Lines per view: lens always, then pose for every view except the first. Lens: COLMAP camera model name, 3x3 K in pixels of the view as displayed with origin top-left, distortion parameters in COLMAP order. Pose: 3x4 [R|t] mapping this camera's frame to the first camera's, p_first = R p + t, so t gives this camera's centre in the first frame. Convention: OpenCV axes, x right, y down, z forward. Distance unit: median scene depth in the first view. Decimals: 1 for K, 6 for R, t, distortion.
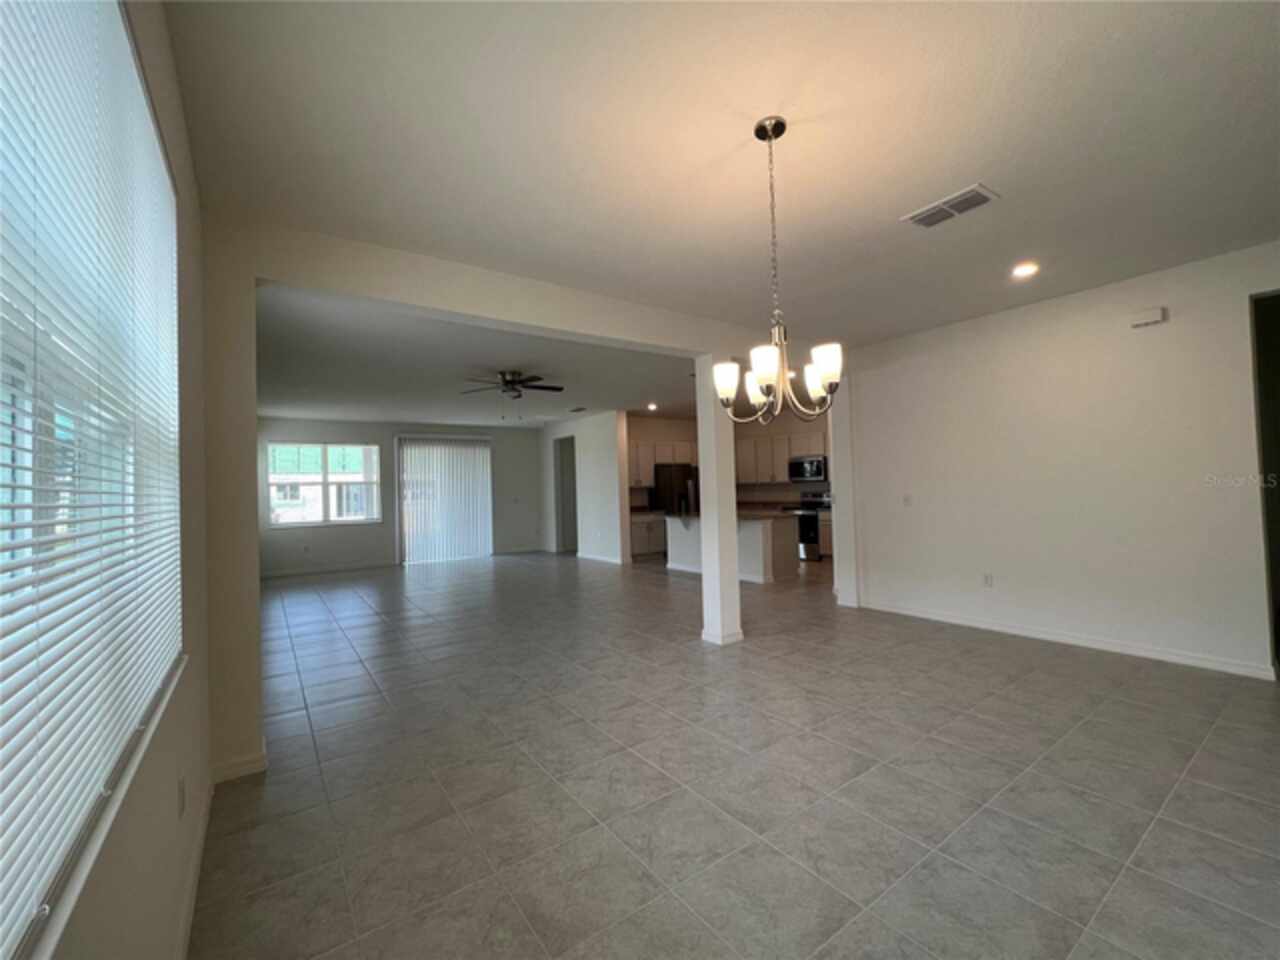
lens RADIAL K [[552.5, 0, 640.0], [0, 552.5, 480.0], [0, 0, 1]] dist [-0.000984, -0.000044]
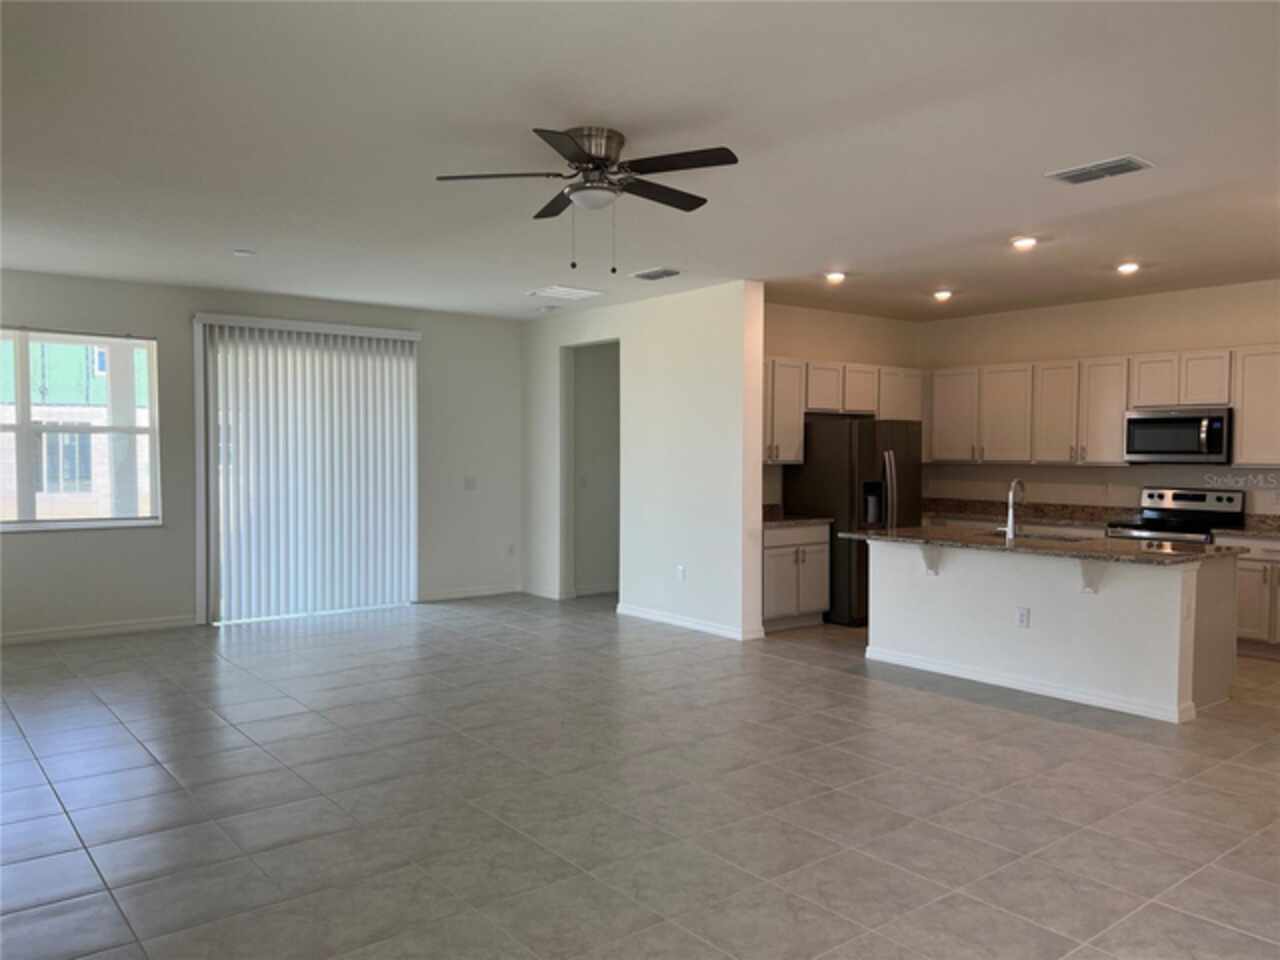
lens RADIAL K [[969.4, 0, 657.8], [0, 969.4, 476.5], [0, 0, 1]] dist [0.060975, -0.070974]
pose [[0.996799, 0.033628, 0.072537, -0.151679], [-0.036514, 0.998579, 0.038823, -0.002782], [-0.071128, -0.041347, 0.996610, 0.239620]]
